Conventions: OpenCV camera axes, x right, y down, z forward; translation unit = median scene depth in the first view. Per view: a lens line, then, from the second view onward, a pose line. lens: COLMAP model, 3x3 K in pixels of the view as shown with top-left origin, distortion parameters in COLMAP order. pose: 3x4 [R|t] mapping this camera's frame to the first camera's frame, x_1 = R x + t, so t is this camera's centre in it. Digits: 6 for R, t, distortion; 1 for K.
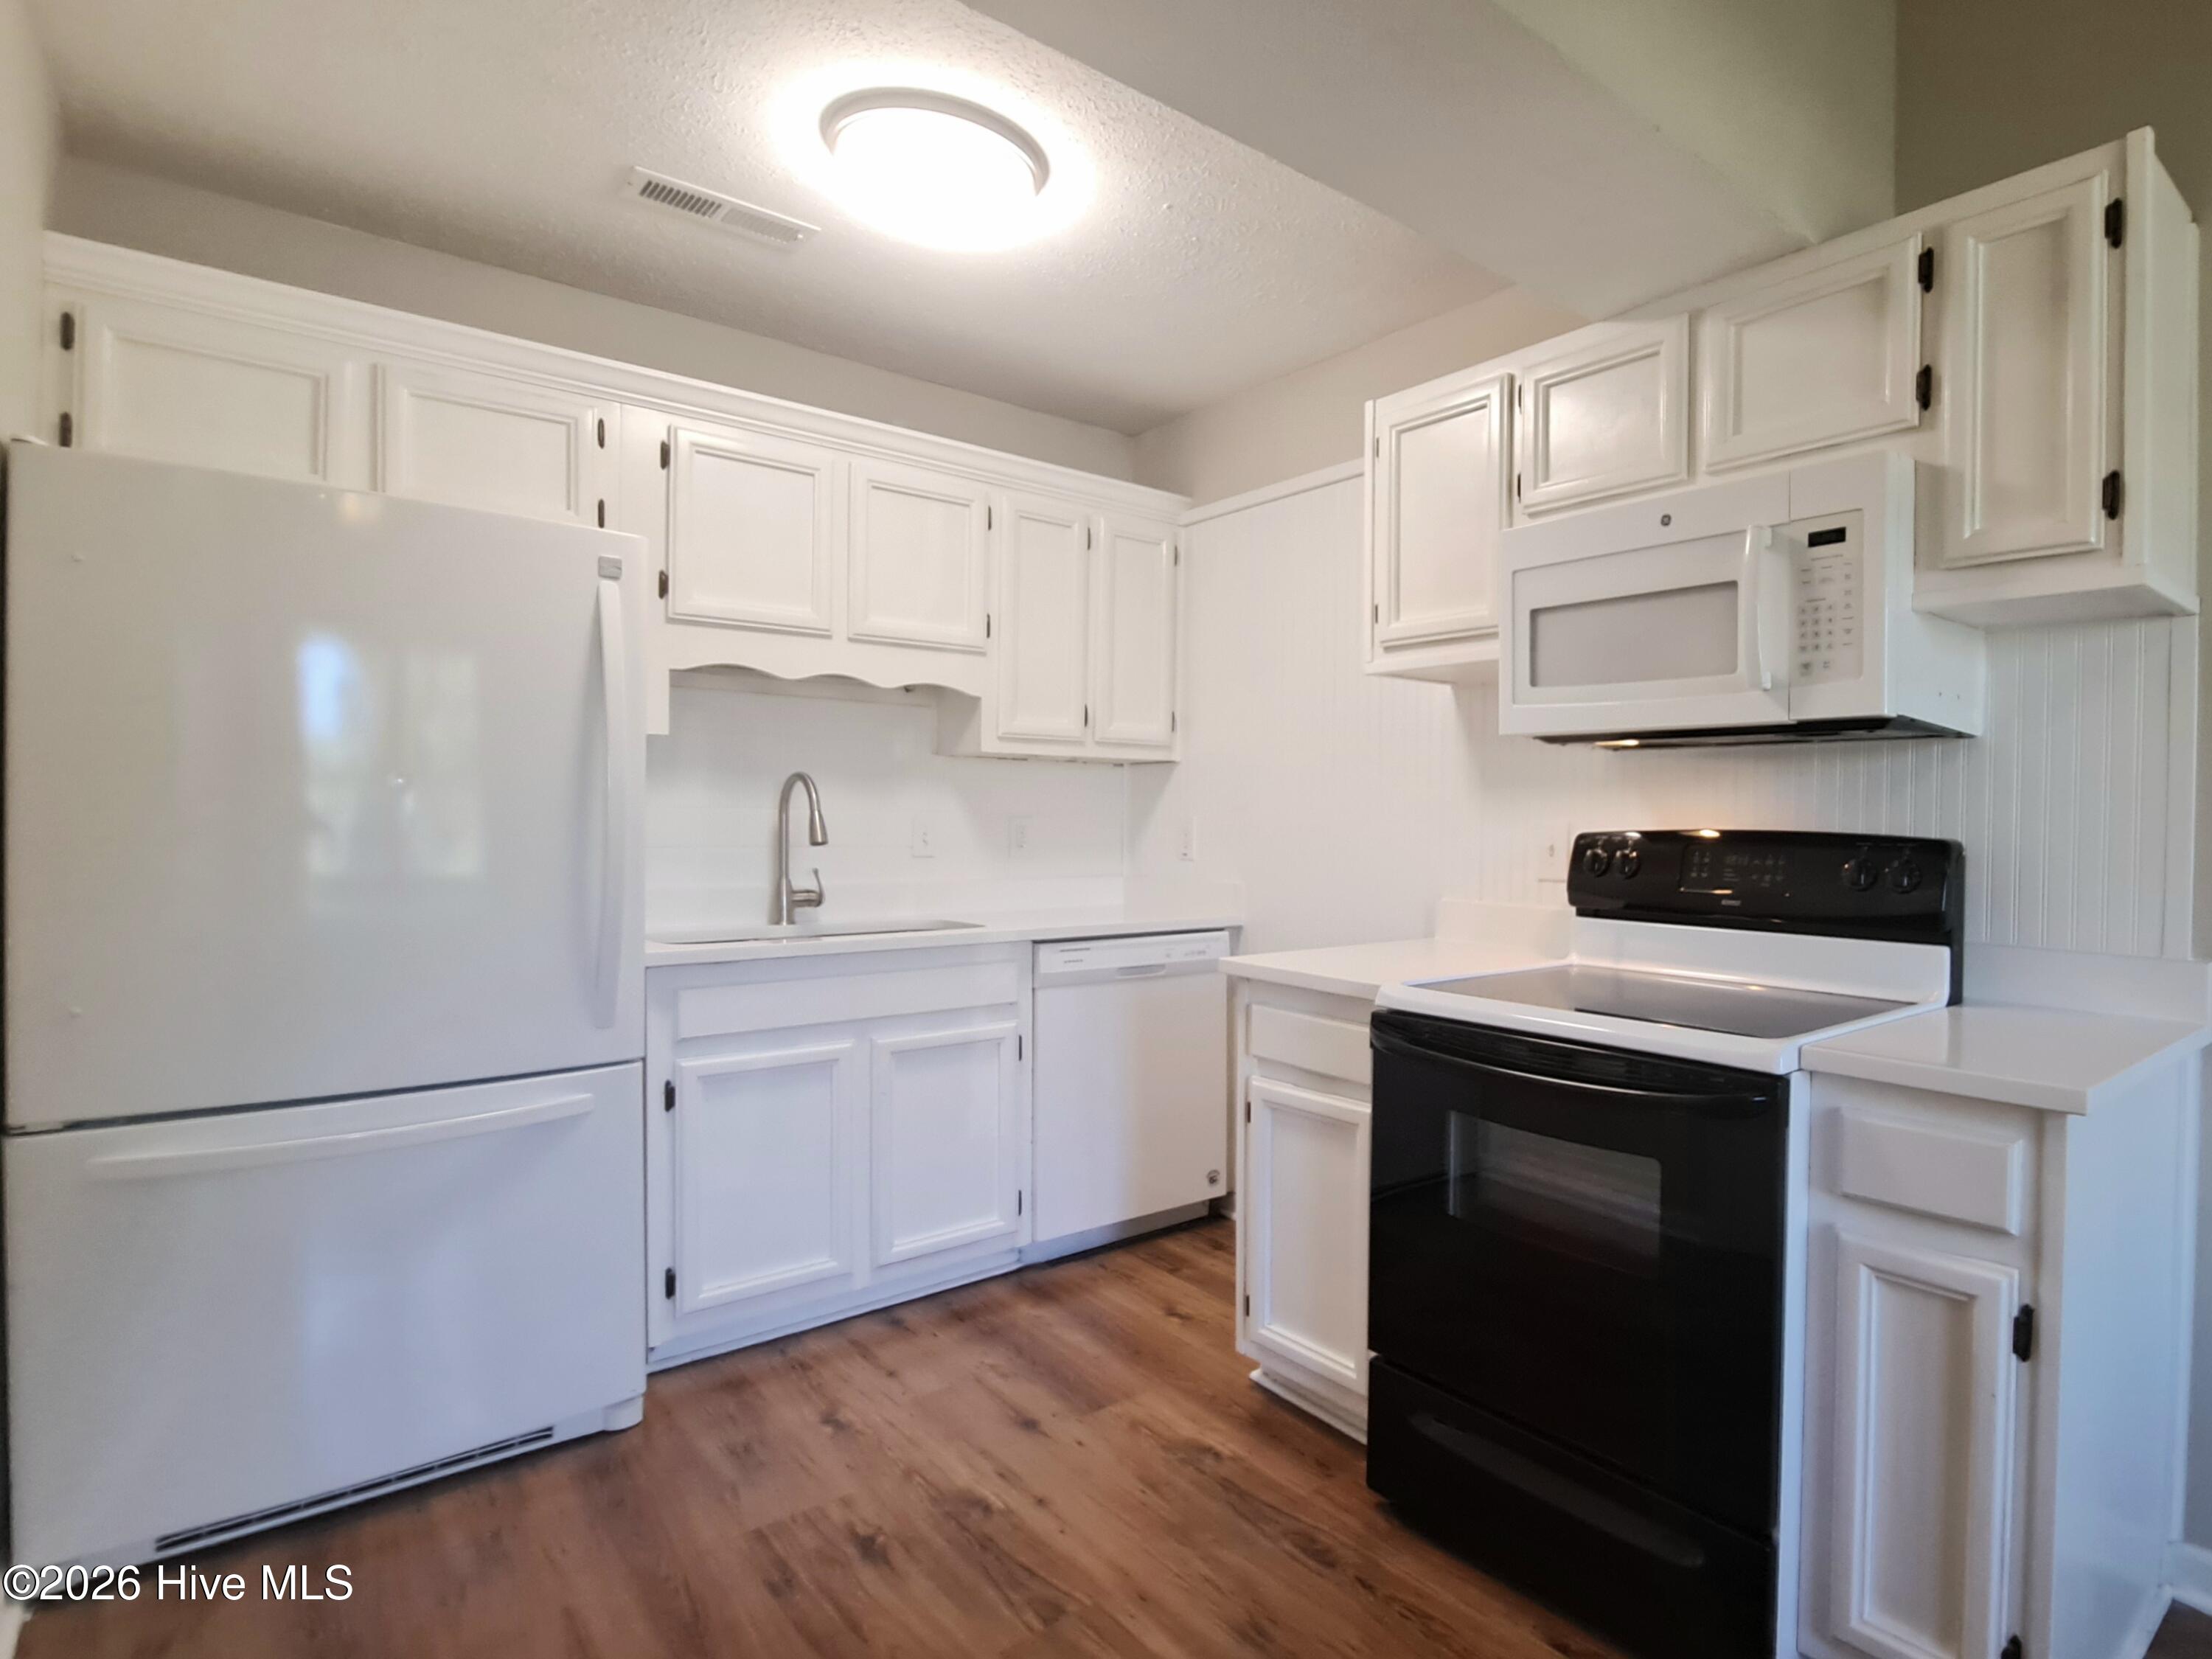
lens RADIAL K [[1172.7, 0, 1397.0], [0, 1172.7, 831.1], [0, 0, 1]] dist [-0.023469, 0.000791]
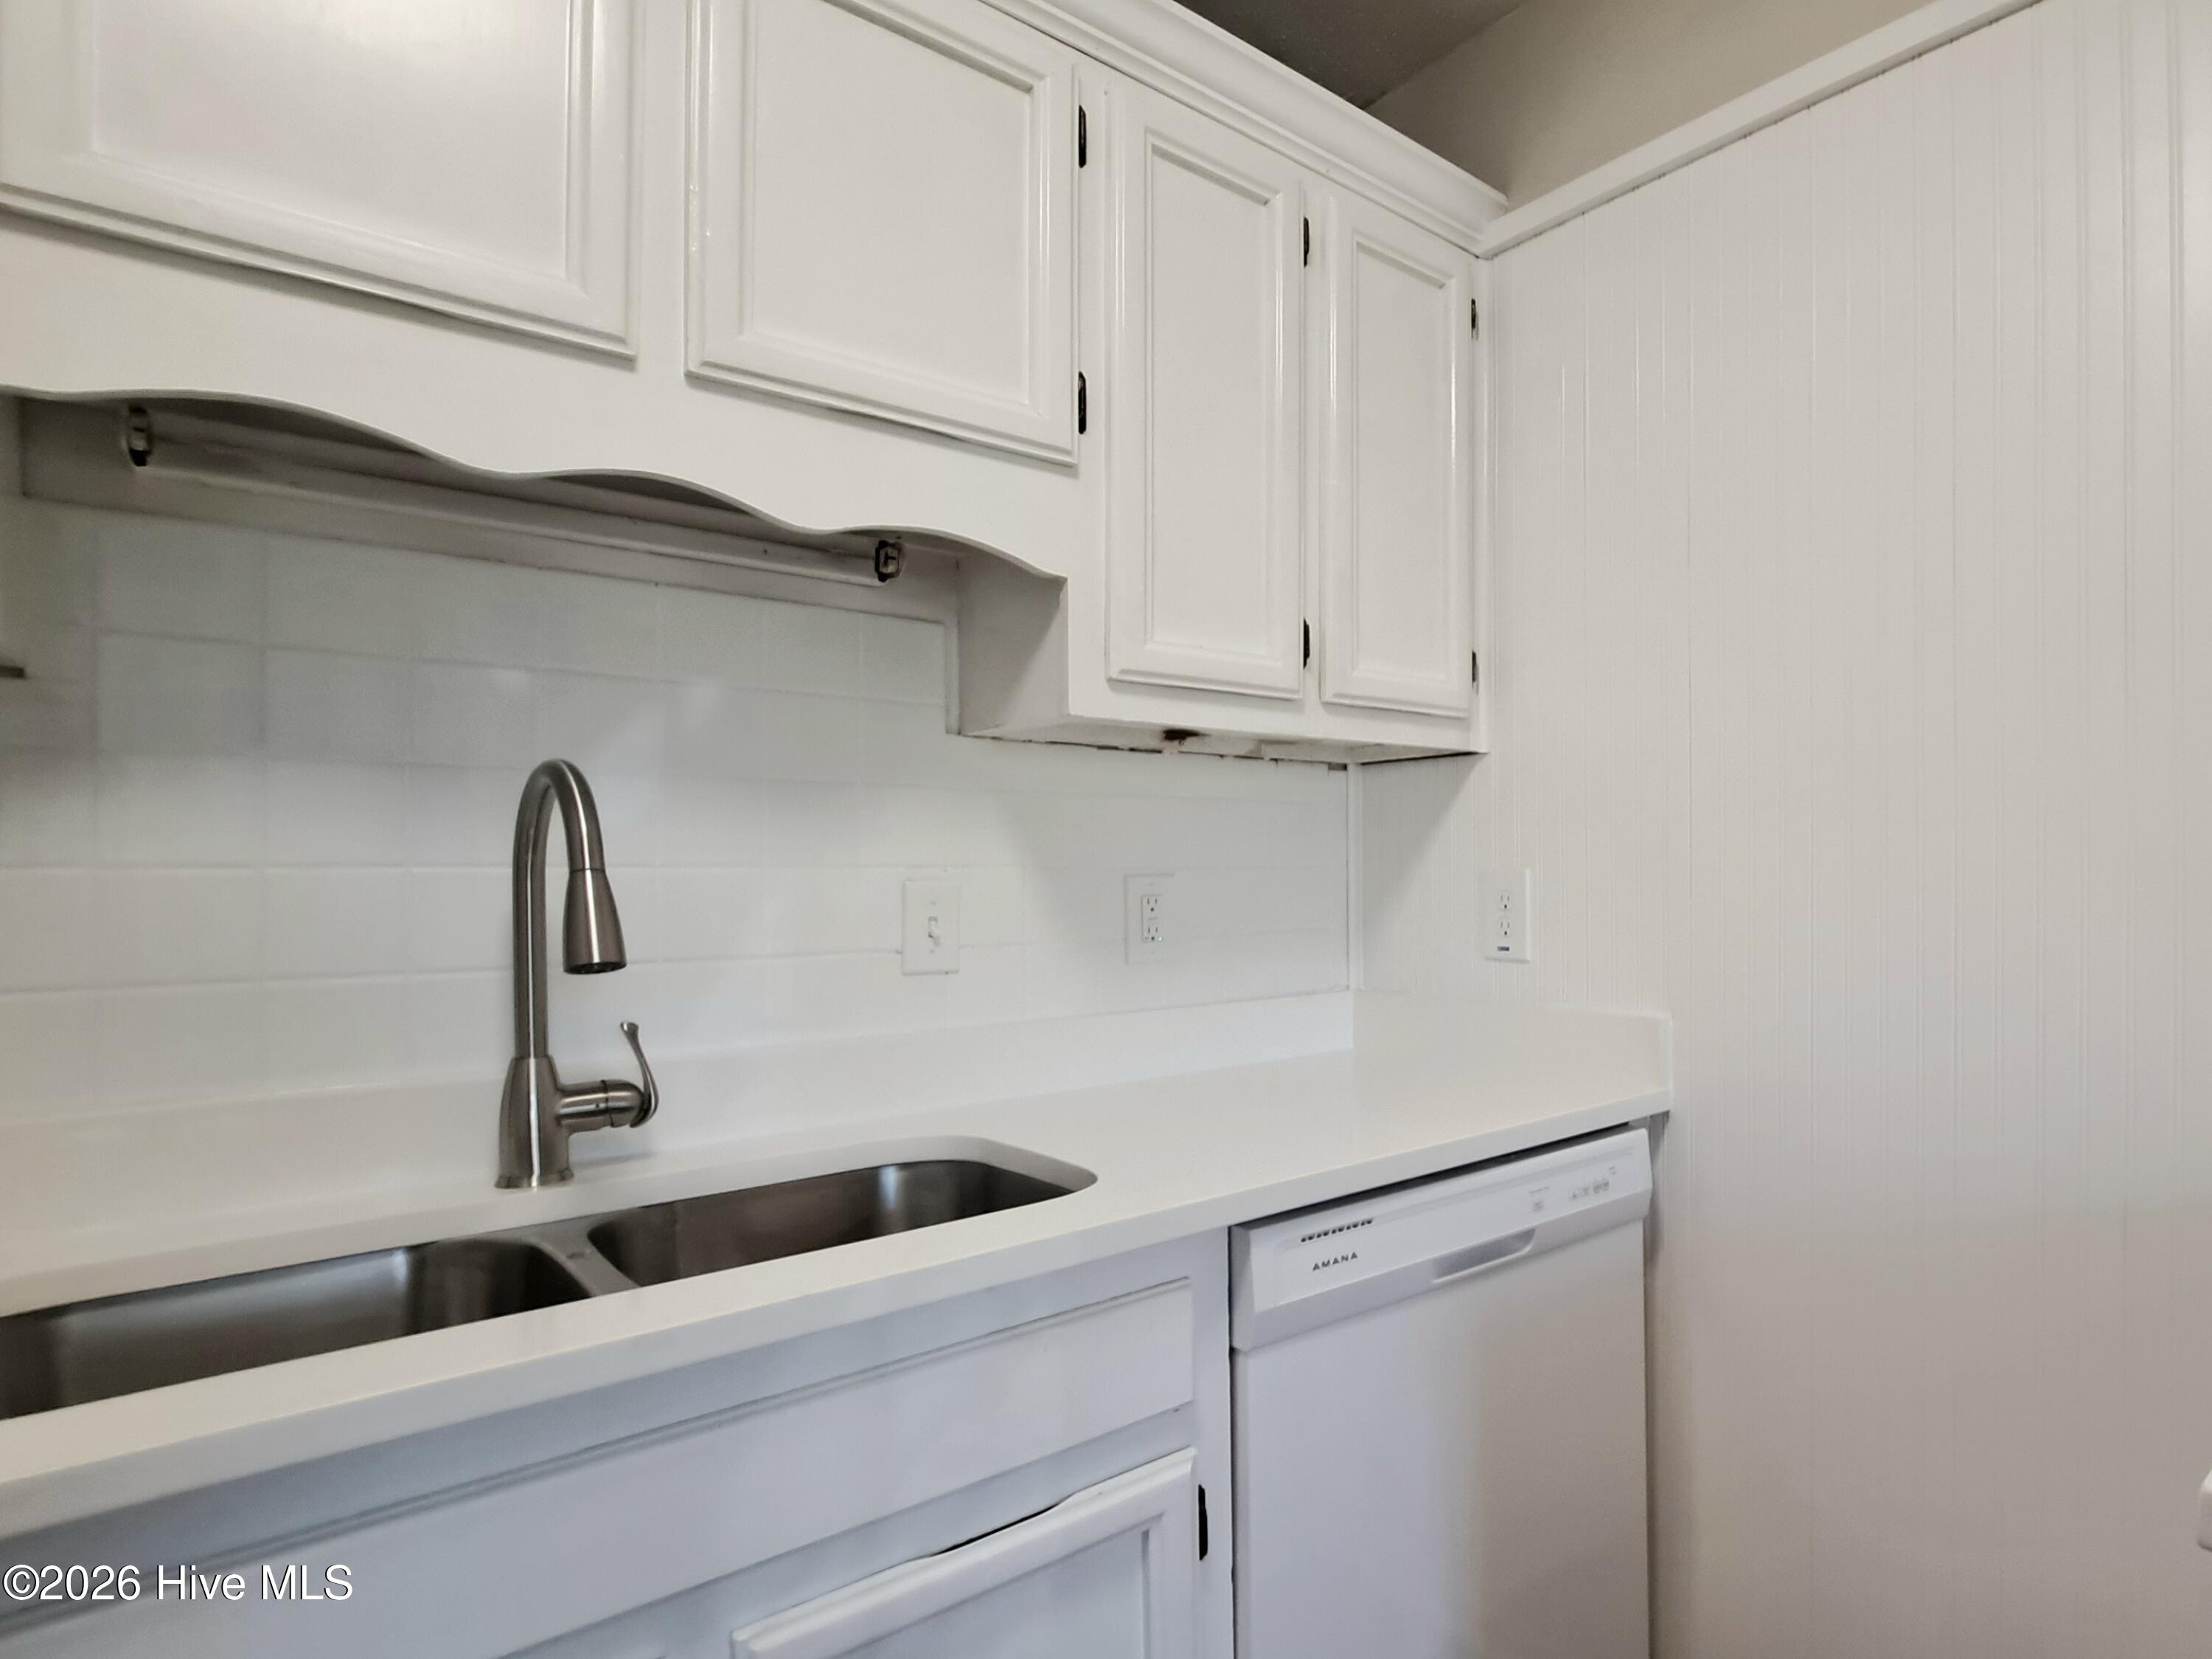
lens RADIAL K [[1221.3, 0, 1521.0], [0, 1221.3, 869.5], [0, 0, 1]] dist [-0.023929, 0.000836]
pose [[0.999004, -0.017579, 0.041018, -0.241793], [0.017868, 0.999818, -0.006680, -0.010312], [-0.040893, 0.007406, 0.999136, 0.638388]]
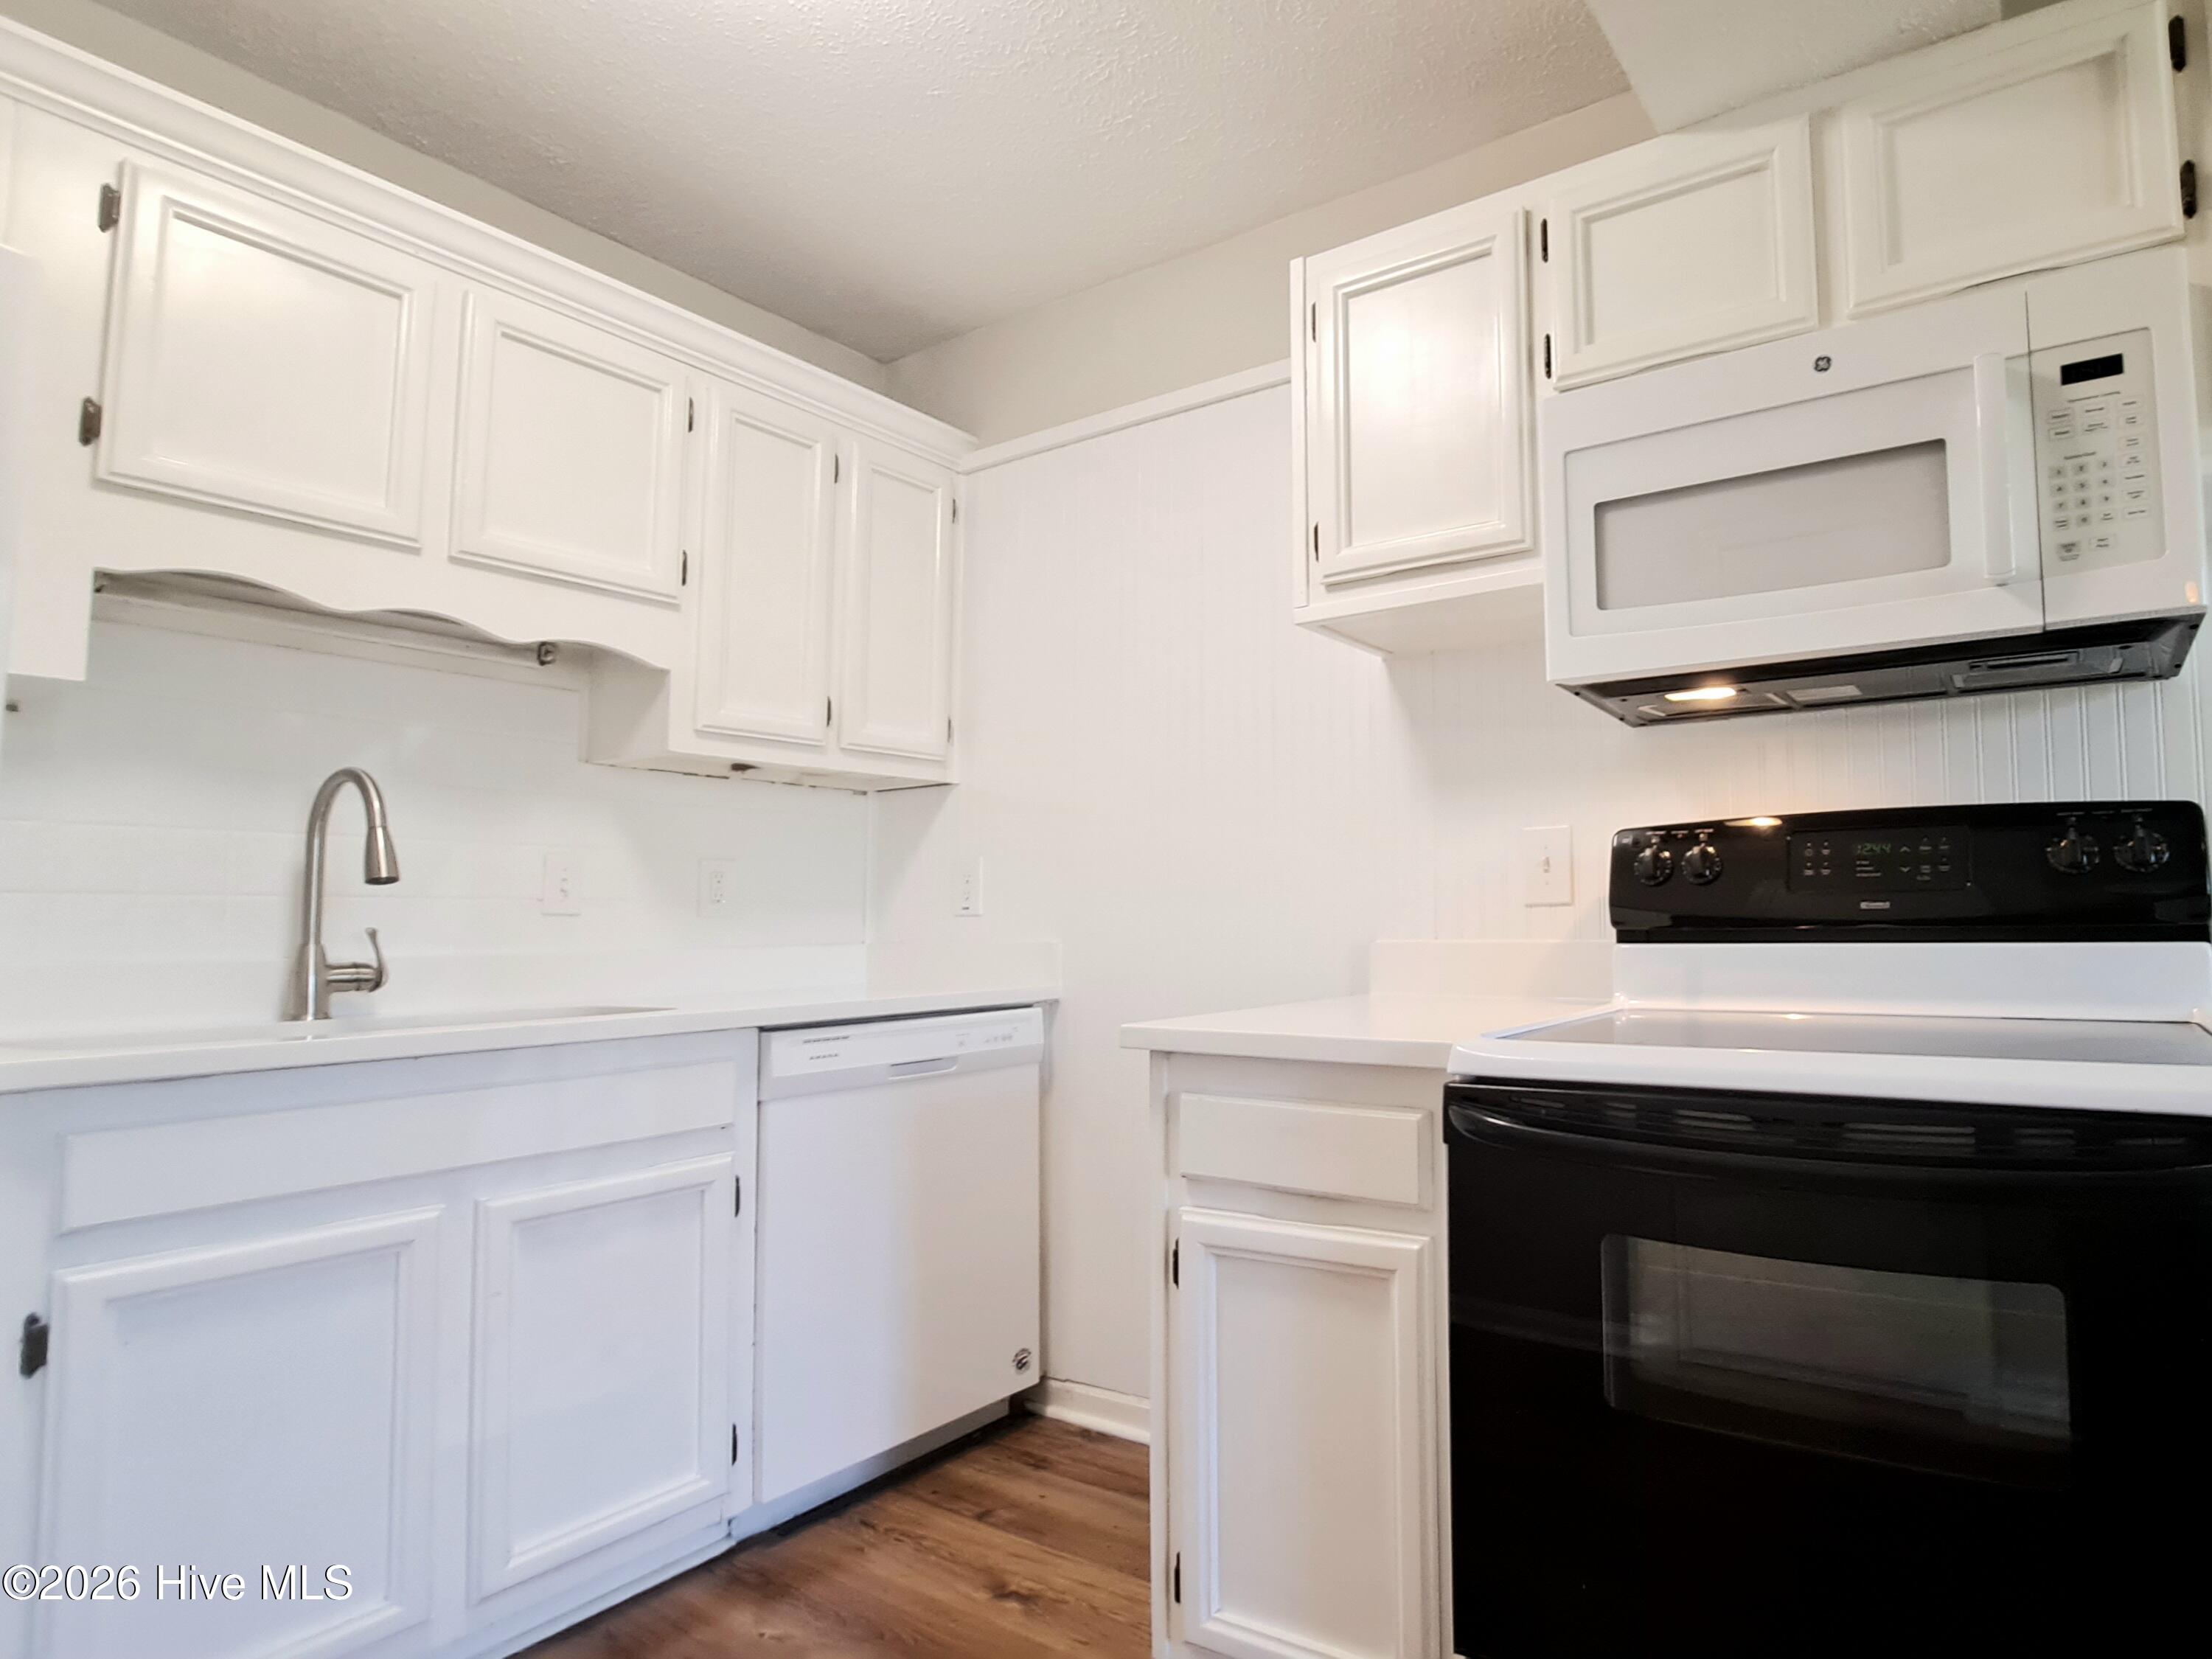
lens RADIAL K [[1172.7, 0, 1397.0], [0, 1172.7, 831.1], [0, 0, 1]] dist [-0.023469, 0.000791]
pose [[0.962834, -0.004984, 0.270047, -0.147593], [0.027835, 0.996337, -0.080855, 0.048193], [-0.268655, 0.085367, 0.959446, 0.277860]]
